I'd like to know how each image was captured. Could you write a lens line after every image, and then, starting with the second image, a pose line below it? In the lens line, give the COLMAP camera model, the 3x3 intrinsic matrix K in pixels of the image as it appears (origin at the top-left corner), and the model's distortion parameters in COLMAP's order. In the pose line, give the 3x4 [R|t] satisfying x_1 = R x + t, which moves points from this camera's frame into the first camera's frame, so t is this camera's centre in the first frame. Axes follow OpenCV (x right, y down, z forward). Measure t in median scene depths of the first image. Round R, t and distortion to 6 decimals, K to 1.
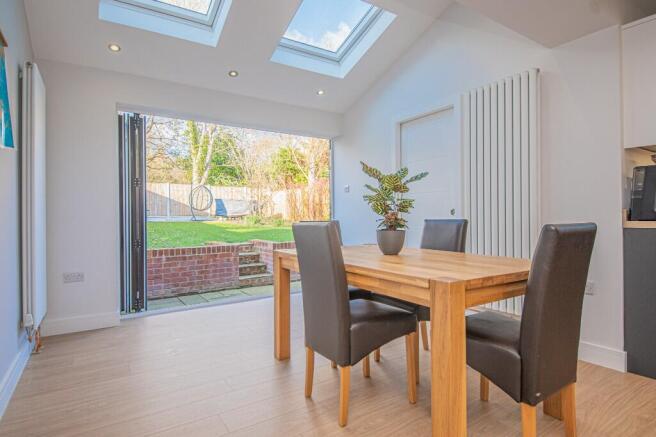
lens RADIAL K [[353.5, 0, 326.3], [0, 353.5, 217.0], [0, 0, 1]] dist [0.003812, -0.006930]
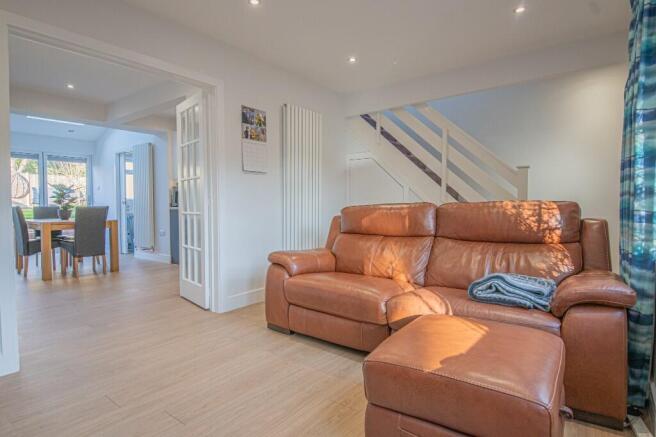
lens RADIAL K [[353.5, 0, 328.3], [0, 353.5, 222.4], [0, 0, 1]] dist [0.003812, -0.006930]
pose [[0.941611, -0.004267, 0.336676, 0.648719], [-0.010289, 0.999088, 0.041438, 0.001625], [-0.336546, -0.042483, 0.940708, -1.159051]]
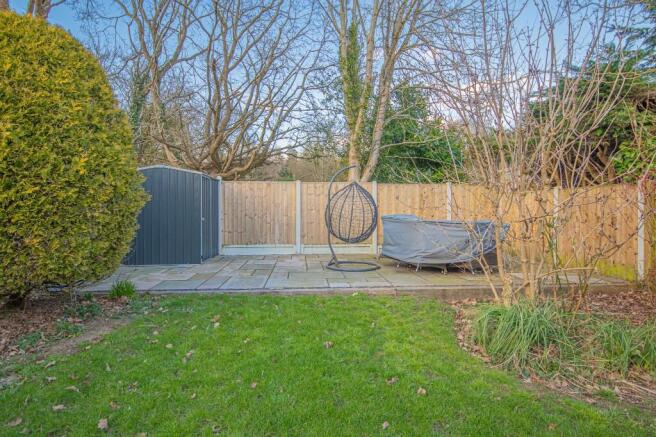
lens RADIAL K [[353.5, 0, 327.6], [0, 353.5, 215.8], [0, 0, 1]] dist [0.003812, -0.006930]
pose [[0.883082, 0.029779, -0.468272, -0.724377], [-0.021048, 0.999494, 0.023869, -0.252351], [0.468746, -0.011222, 0.883262, 2.452854]]
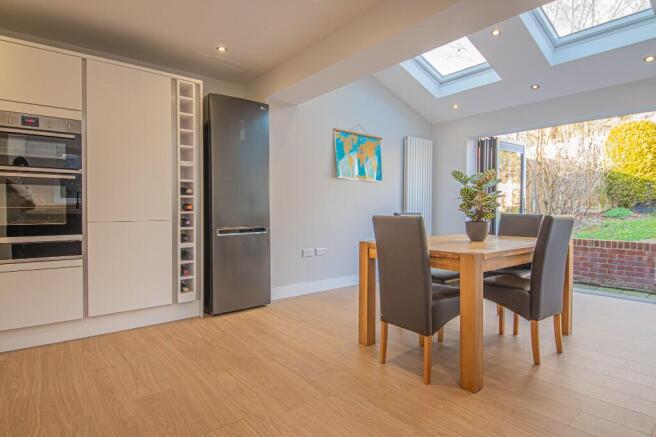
lens RADIAL K [[353.5, 0, 331.6], [0, 353.5, 219.8], [0, 0, 1]] dist [0.003812, -0.006930]
pose [[0.095700, 0.039424, -0.994629, 0.820935], [-0.007930, 0.999214, 0.038842, -0.007229], [0.995379, 0.004170, 0.095938, 0.219862]]
